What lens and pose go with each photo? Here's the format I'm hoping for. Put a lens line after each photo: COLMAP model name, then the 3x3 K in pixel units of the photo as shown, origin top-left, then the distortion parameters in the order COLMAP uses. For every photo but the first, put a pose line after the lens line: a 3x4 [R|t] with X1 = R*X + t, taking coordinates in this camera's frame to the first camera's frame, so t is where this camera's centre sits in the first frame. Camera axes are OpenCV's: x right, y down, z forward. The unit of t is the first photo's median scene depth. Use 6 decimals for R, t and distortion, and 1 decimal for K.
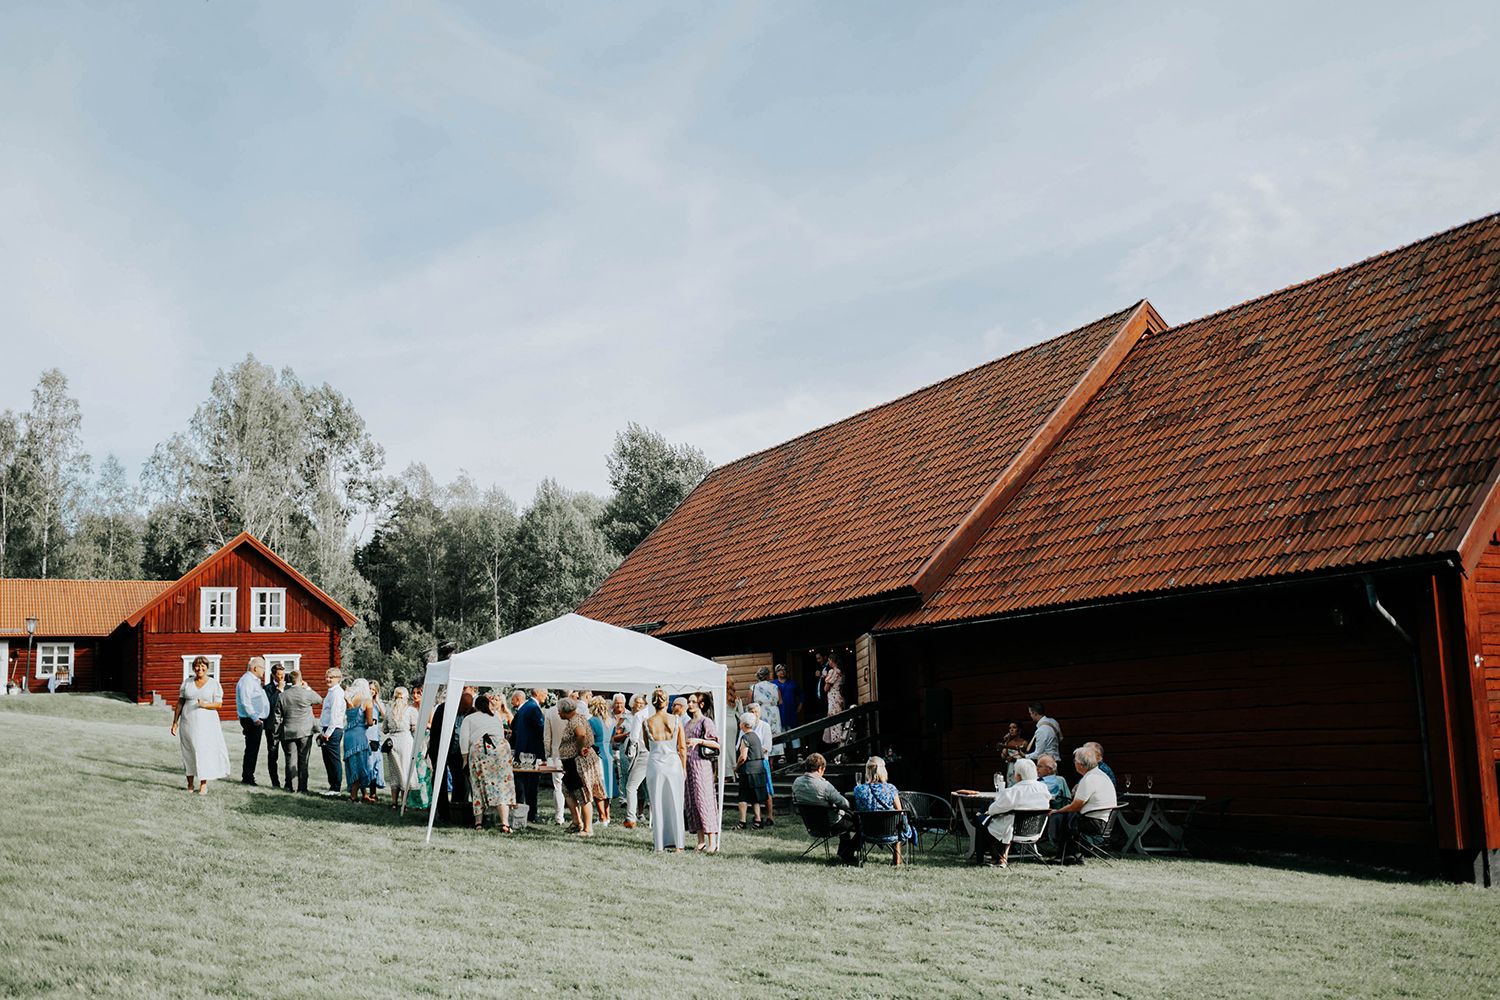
lens RADIAL K [[1487.4, 0, 750.0], [0, 1487.4, 500.0], [0, 0, 1]] dist [-0.064405, 0.066863]
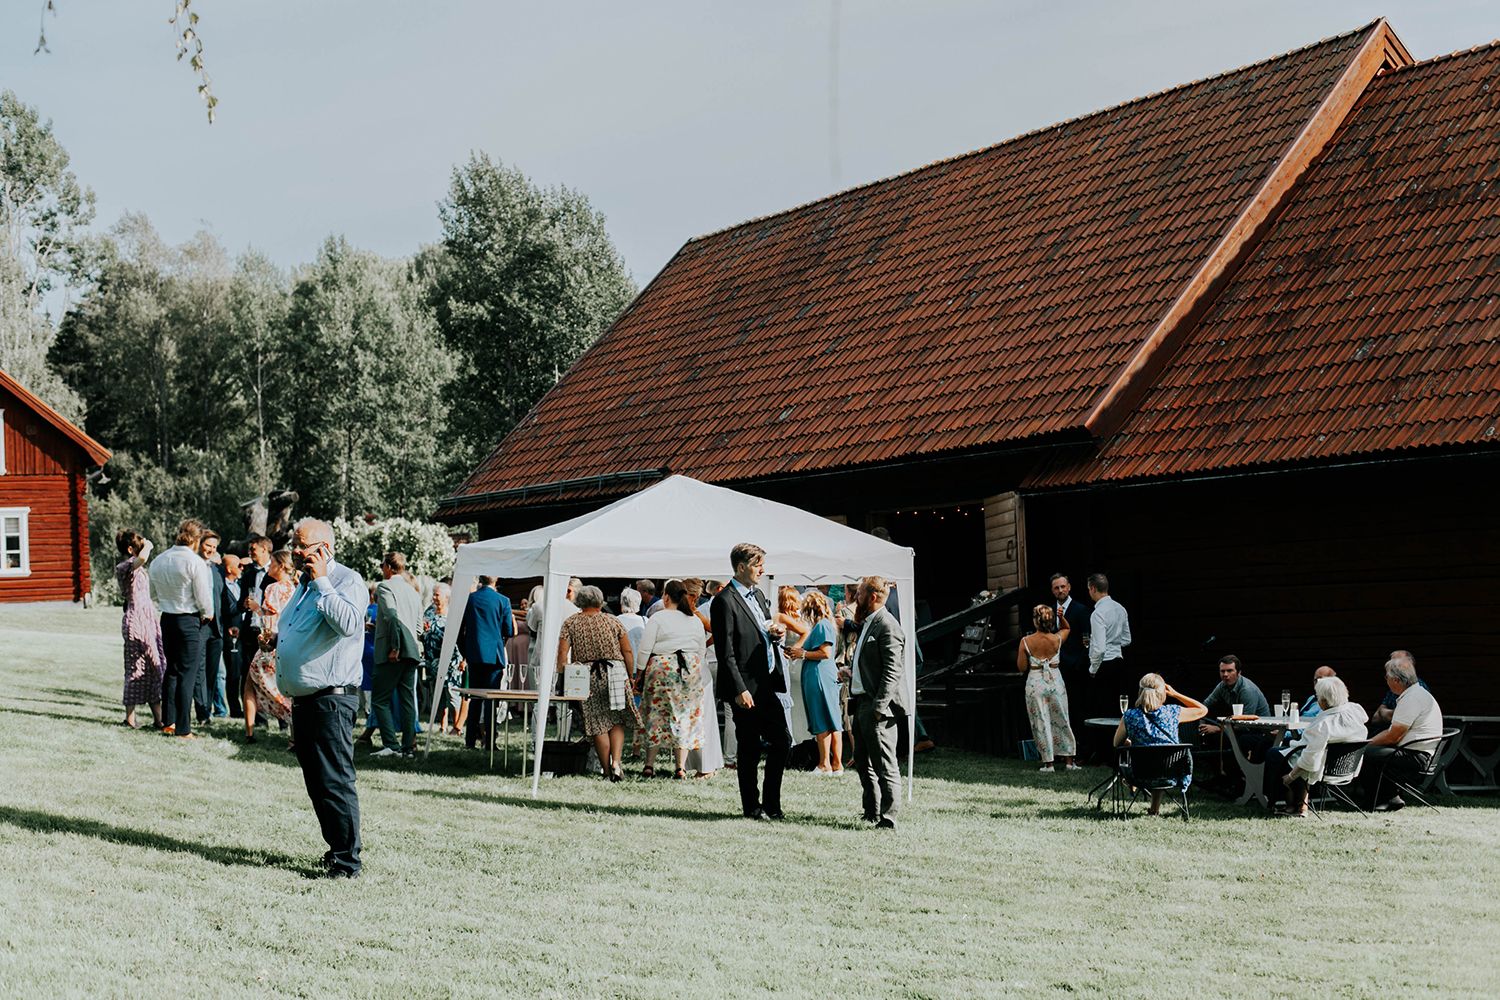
lens RADIAL K [[2236.8, 0, 750.2], [0, 2236.8, 521.3], [0, 0, 1]] dist [-0.123536, 0.073718]
pose [[0.997357, -0.003604, 0.072573, -0.050008], [-0.004894, 0.993170, 0.116573, -0.008259], [-0.072497, -0.116620, 0.990527, -0.021757]]
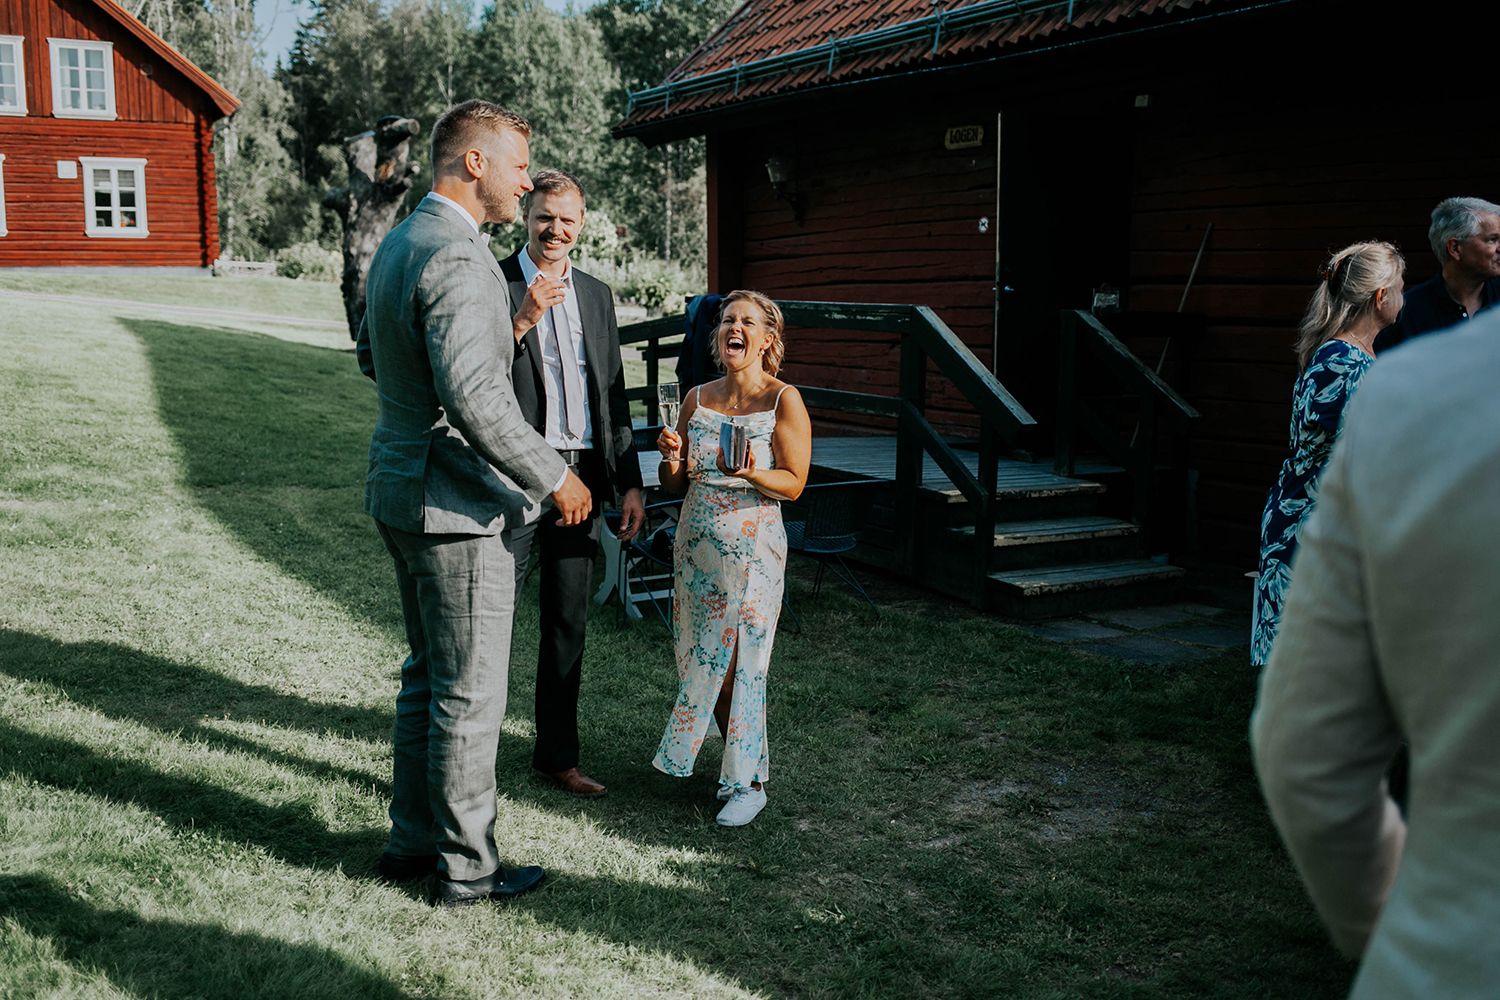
lens RADIAL K [[1454.2, 0, 743.9], [0, 1454.2, 493.1], [0, 0, 1]] dist [-0.063352, 0.056015]
pose [[0.998553, 0.031592, 0.043530, -0.084691], [-0.042817, 0.956722, 0.287837, 0.057357], [-0.032552, -0.289284, 0.956690, 0.405770]]
